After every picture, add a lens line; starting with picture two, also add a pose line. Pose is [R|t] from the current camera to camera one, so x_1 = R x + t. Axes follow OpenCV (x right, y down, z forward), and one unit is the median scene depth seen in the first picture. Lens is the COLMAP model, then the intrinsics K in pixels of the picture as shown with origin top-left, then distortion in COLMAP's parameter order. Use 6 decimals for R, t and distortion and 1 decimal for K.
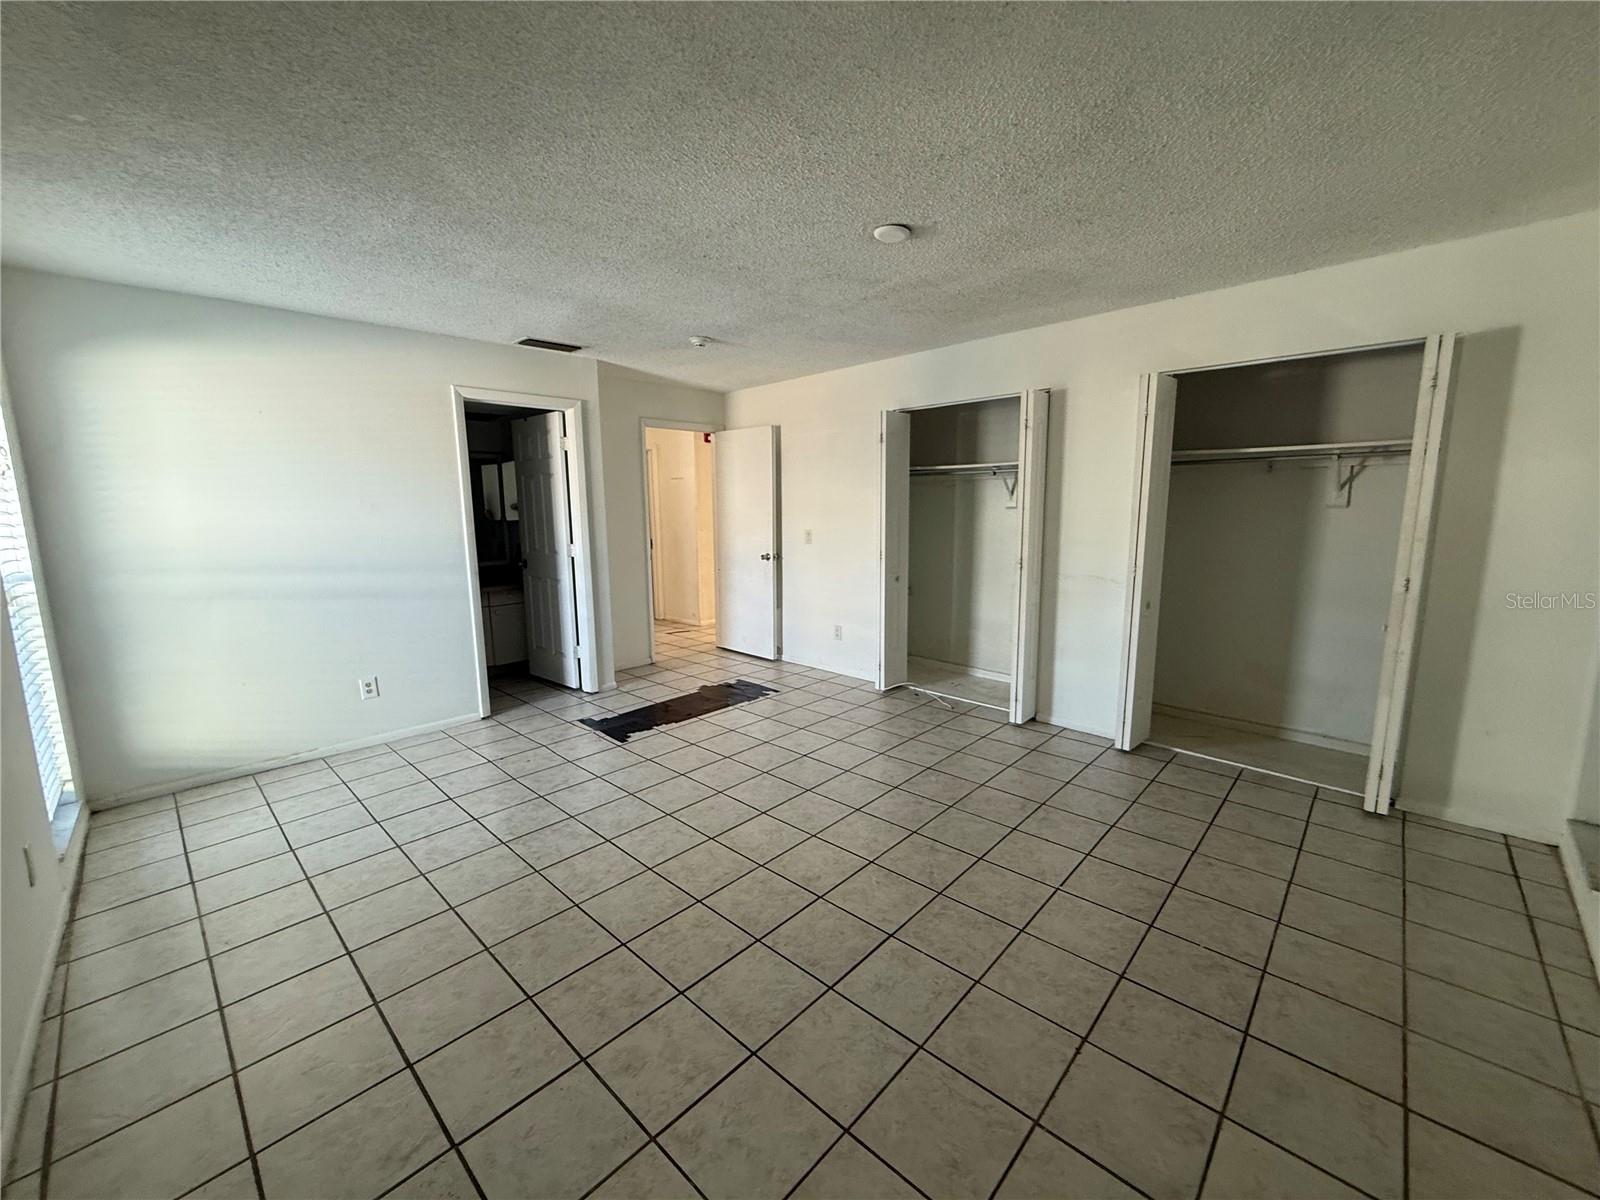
lens RADIAL K [[636.9, 0, 800.0], [0, 636.9, 600.0], [0, 0, 1]] dist [0.000856, -0.000290]
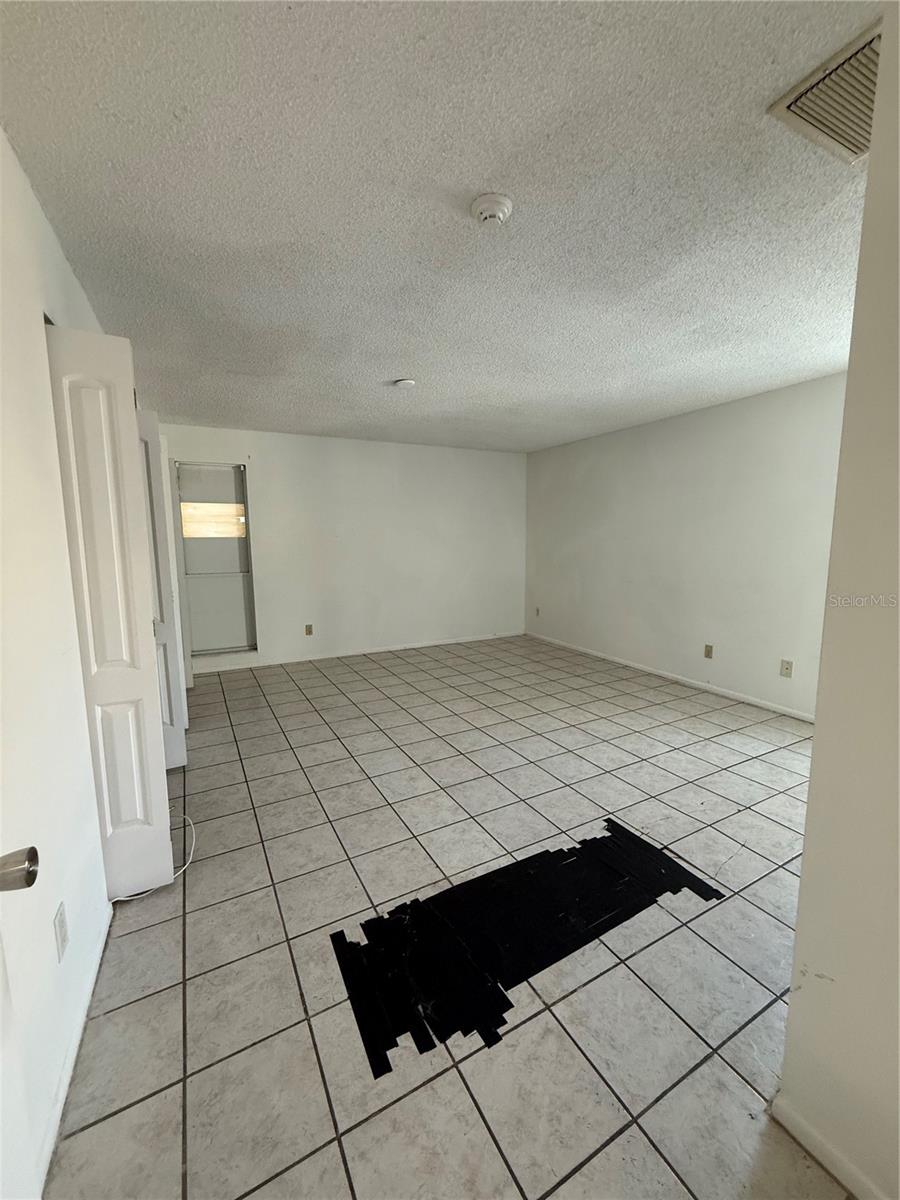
lens RADIAL K [[477.7, 0, 449.3], [0, 477.7, 597.9], [0, 0, 1]] dist [0.000856, -0.000290]
pose [[-0.949903, -0.025438, 0.311508, -0.256916], [0.058998, 0.964170, 0.258642, -0.208544], [-0.306926, 0.264063, -0.914367, 1.485334]]
